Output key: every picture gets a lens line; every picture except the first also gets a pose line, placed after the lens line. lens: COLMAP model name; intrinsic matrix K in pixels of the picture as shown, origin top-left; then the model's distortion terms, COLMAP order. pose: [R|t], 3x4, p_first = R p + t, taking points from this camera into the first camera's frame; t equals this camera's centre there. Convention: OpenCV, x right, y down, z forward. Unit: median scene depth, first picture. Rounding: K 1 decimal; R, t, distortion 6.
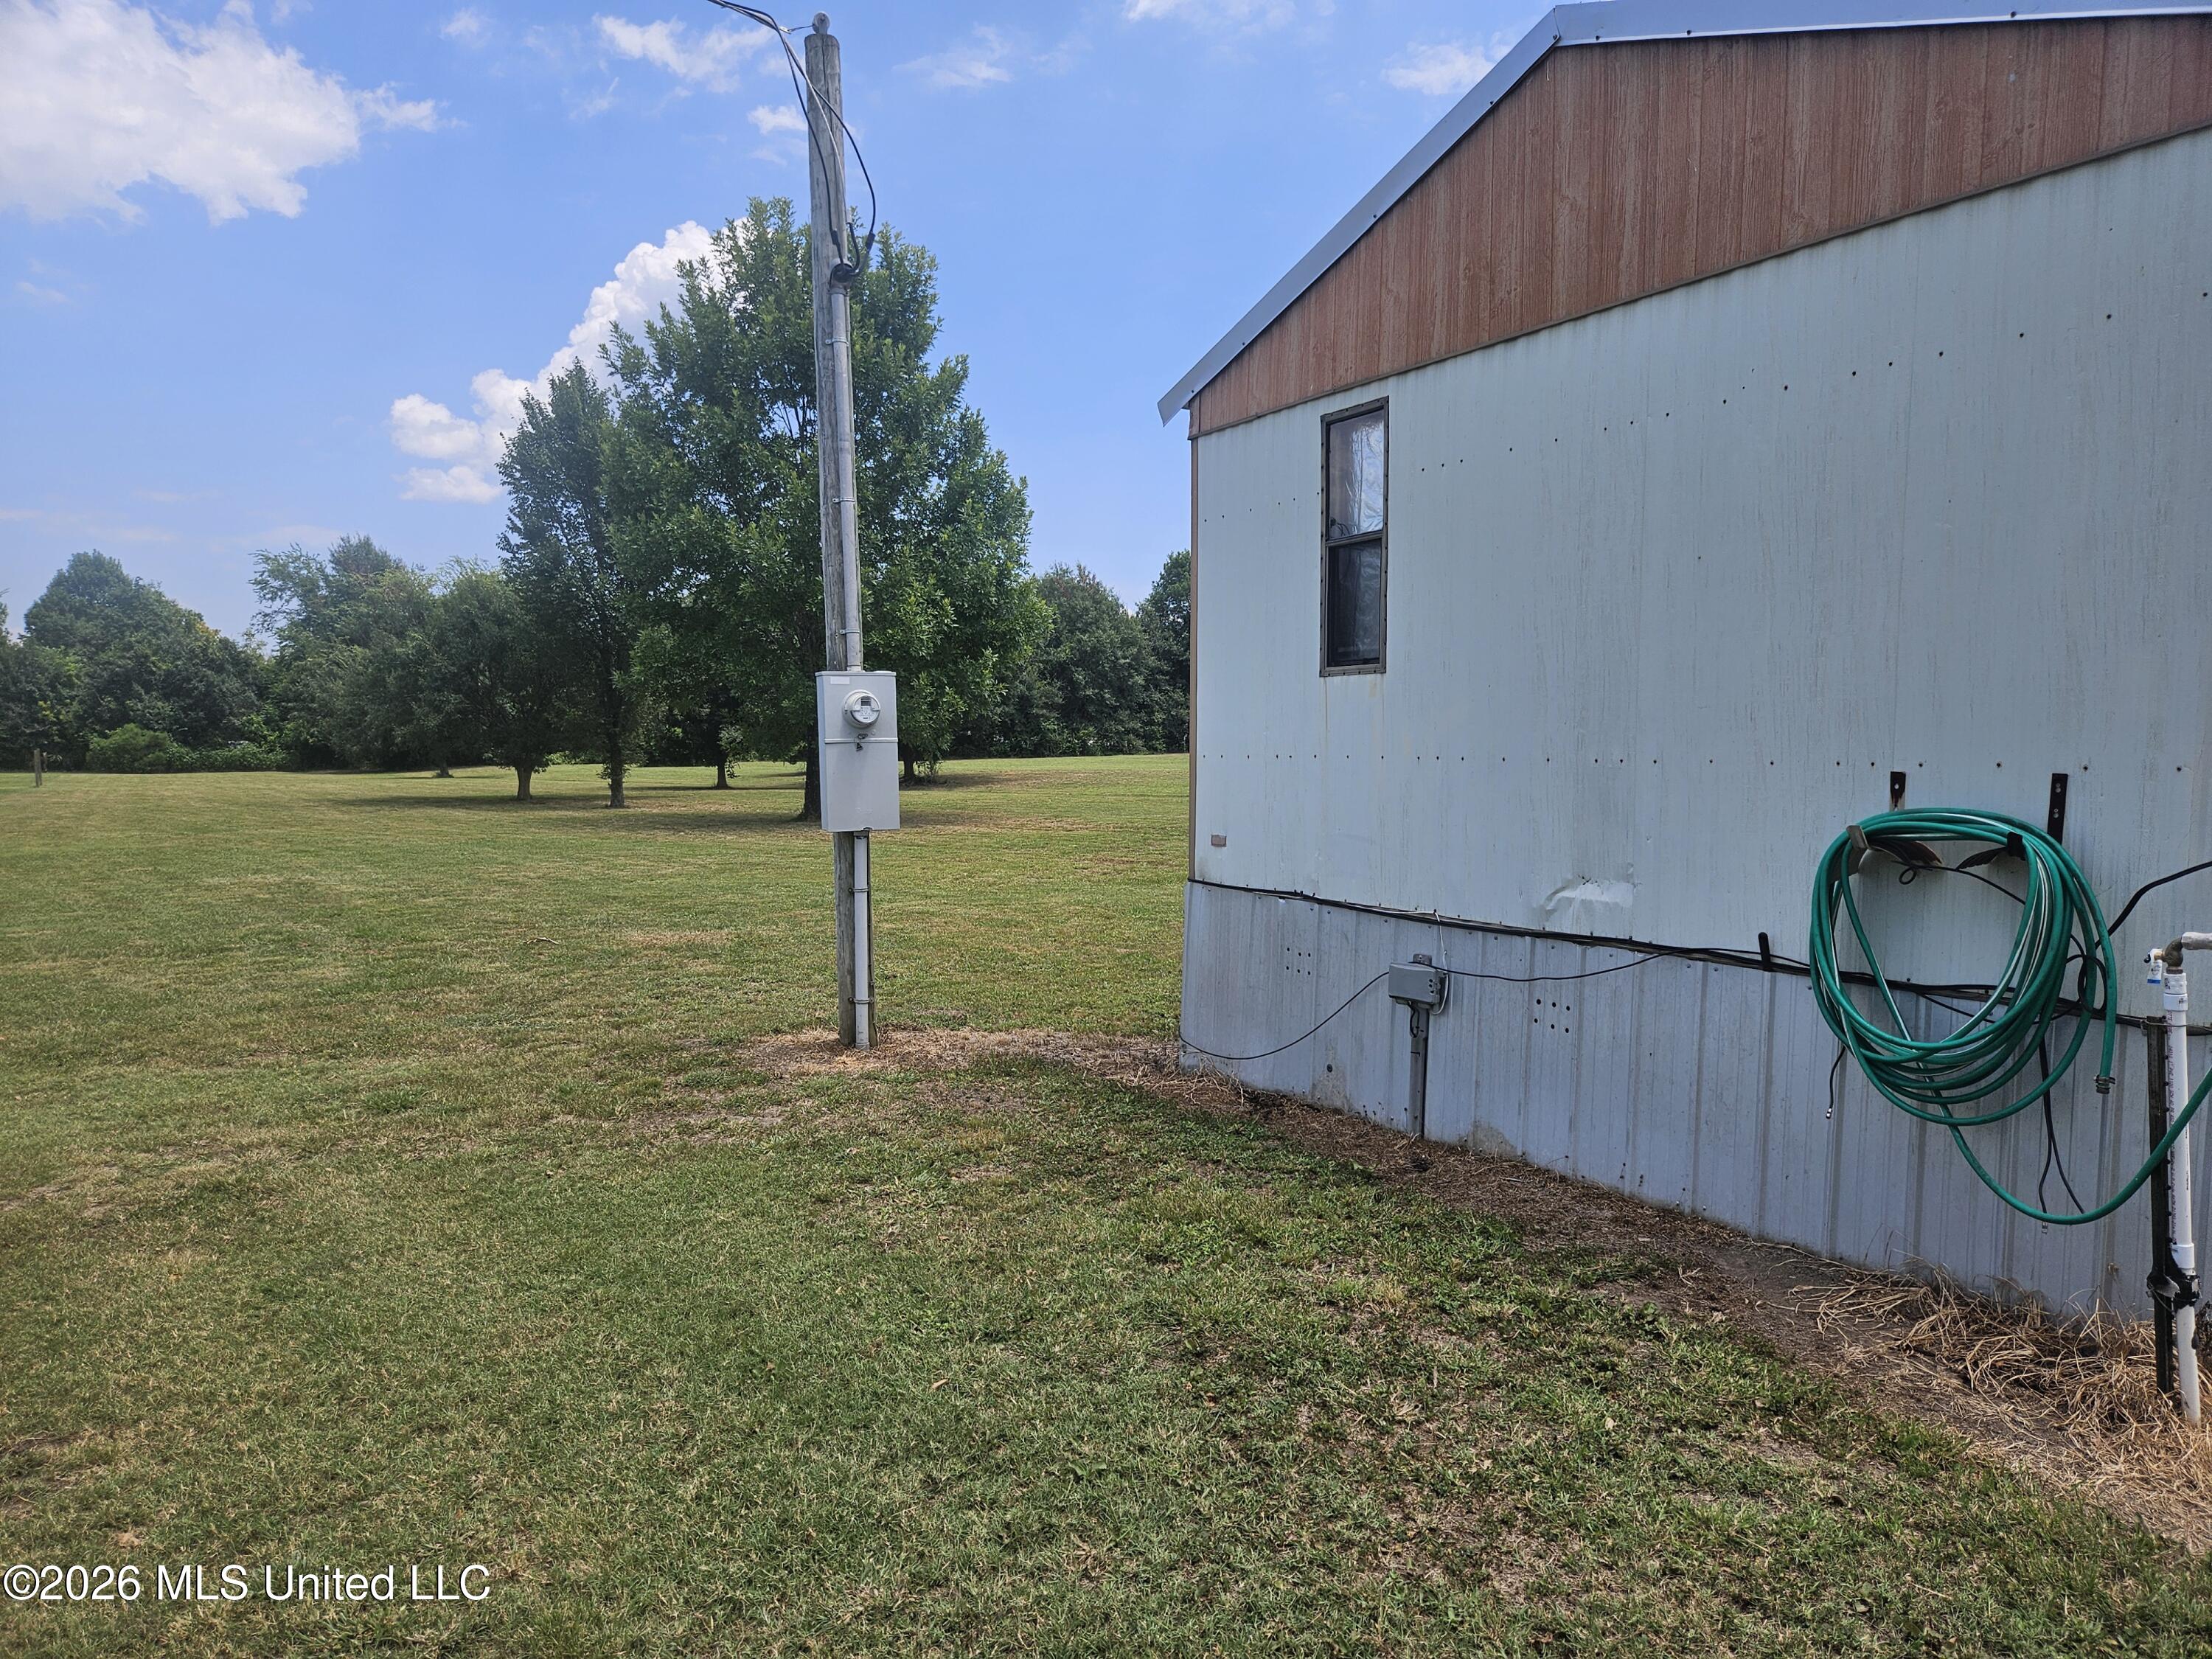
lens RADIAL K [[1453.8, 0, 1106.0], [0, 1453.8, 829.5], [0, 0, 1]] dist [0.088546, -0.081467]
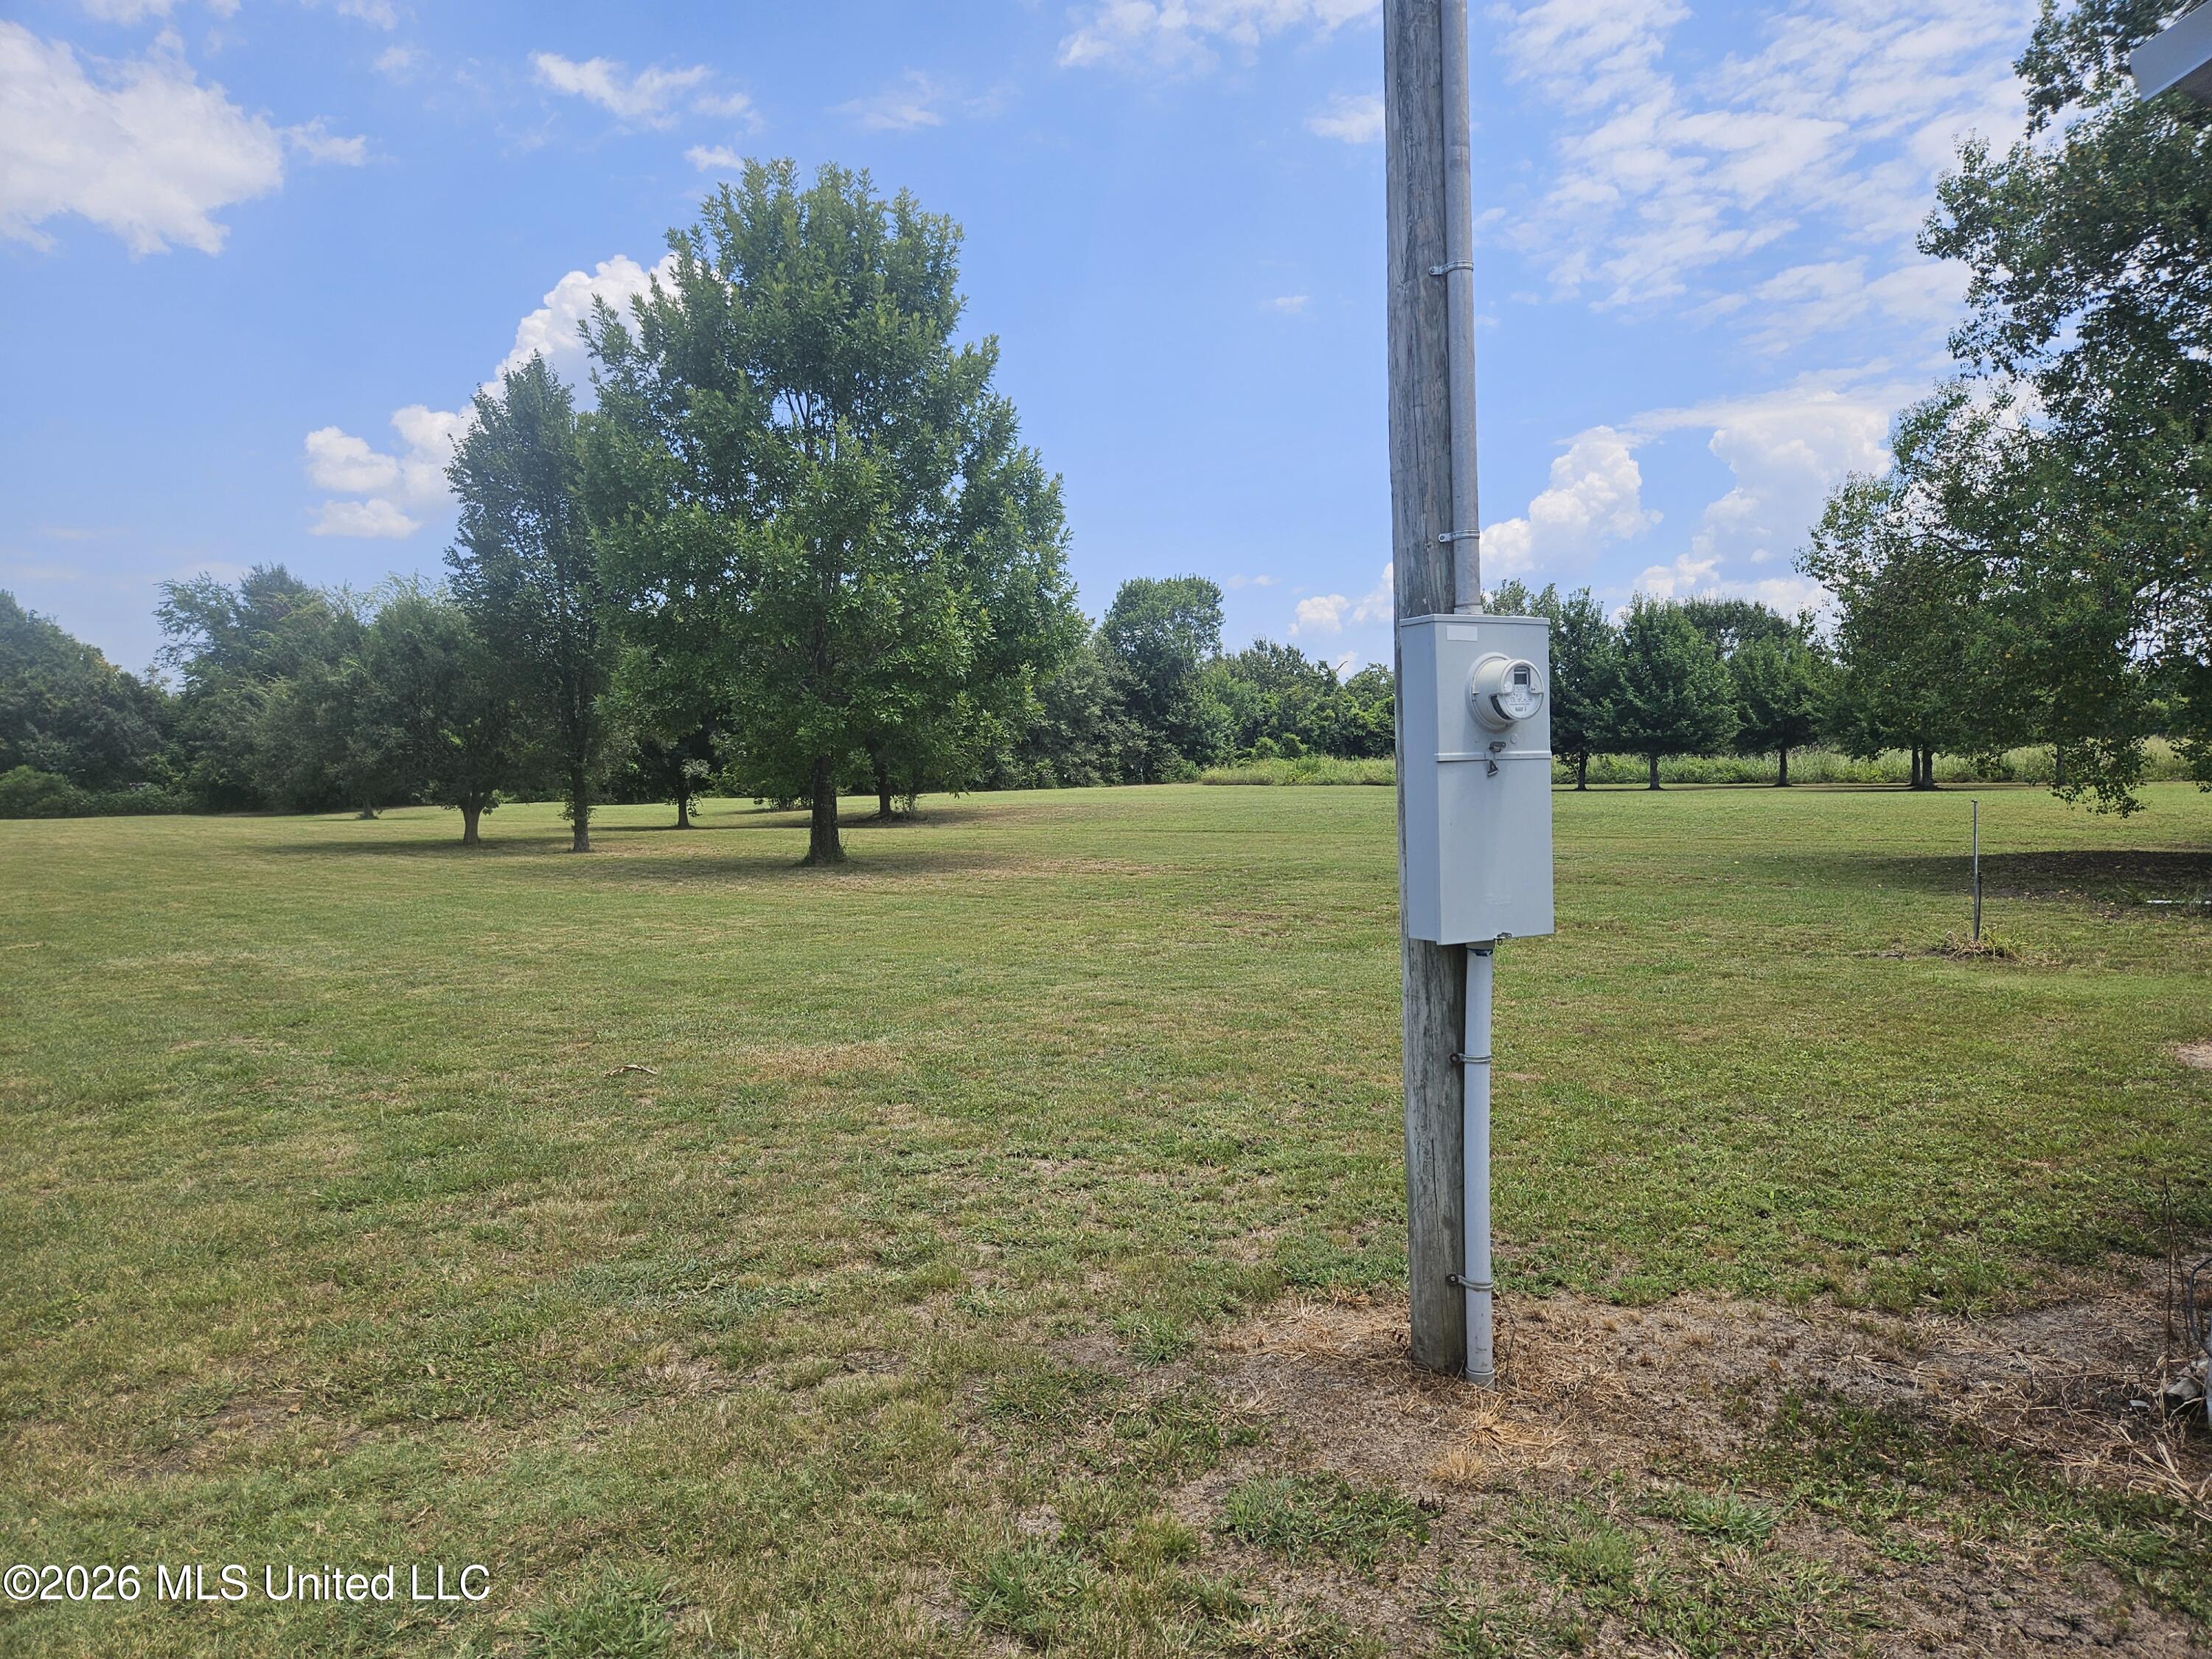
lens RADIAL K [[1453.8, 0, 1106.0], [0, 1453.8, 829.5], [0, 0, 1]] dist [0.088546, -0.081467]
pose [[0.998786, -0.011284, 0.047941, -0.056844], [0.012355, 0.999679, -0.022105, -0.004770], [-0.047677, 0.022671, 0.998606, 0.091006]]
